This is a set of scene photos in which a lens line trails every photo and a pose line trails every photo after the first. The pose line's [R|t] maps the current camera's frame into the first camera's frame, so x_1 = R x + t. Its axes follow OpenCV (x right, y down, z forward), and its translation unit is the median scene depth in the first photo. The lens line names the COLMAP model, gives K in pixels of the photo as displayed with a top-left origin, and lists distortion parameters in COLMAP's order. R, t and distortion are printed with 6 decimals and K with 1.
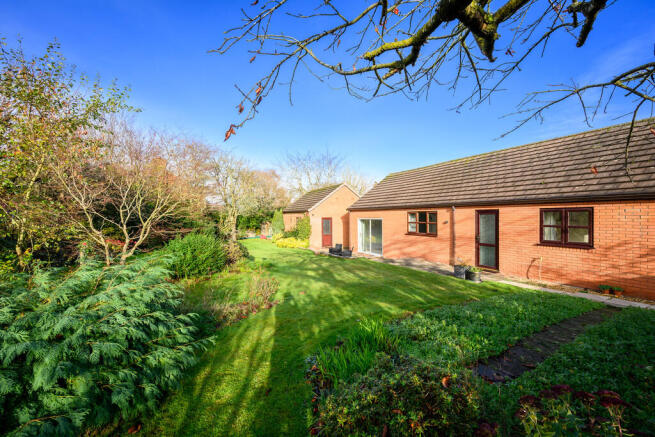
lens RADIAL K [[272.7, 0, 327.5], [0, 272.7, 218.5], [0, 0, 1]] dist [0.001936, 0.000164]
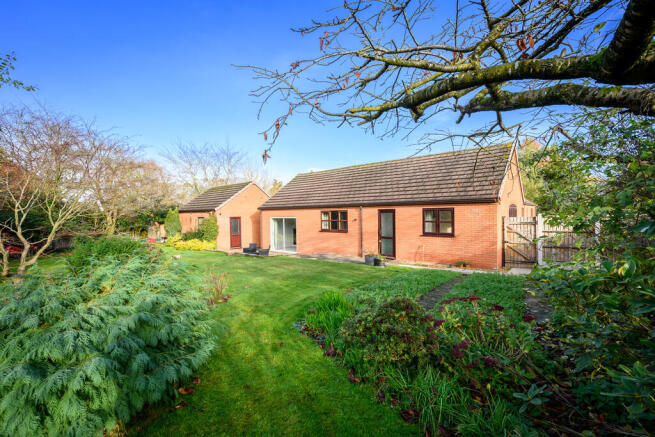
lens RADIAL K [[289.1, 0, 327.5], [0, 289.1, 218.5], [0, 0, 1]] dist [-0.000557, 0.000002]
pose [[0.929502, -0.010912, 0.368654, -0.135785], [0.009860, 0.999940, 0.004737, 0.000783], [-0.368684, -0.000768, 0.929554, -0.109246]]
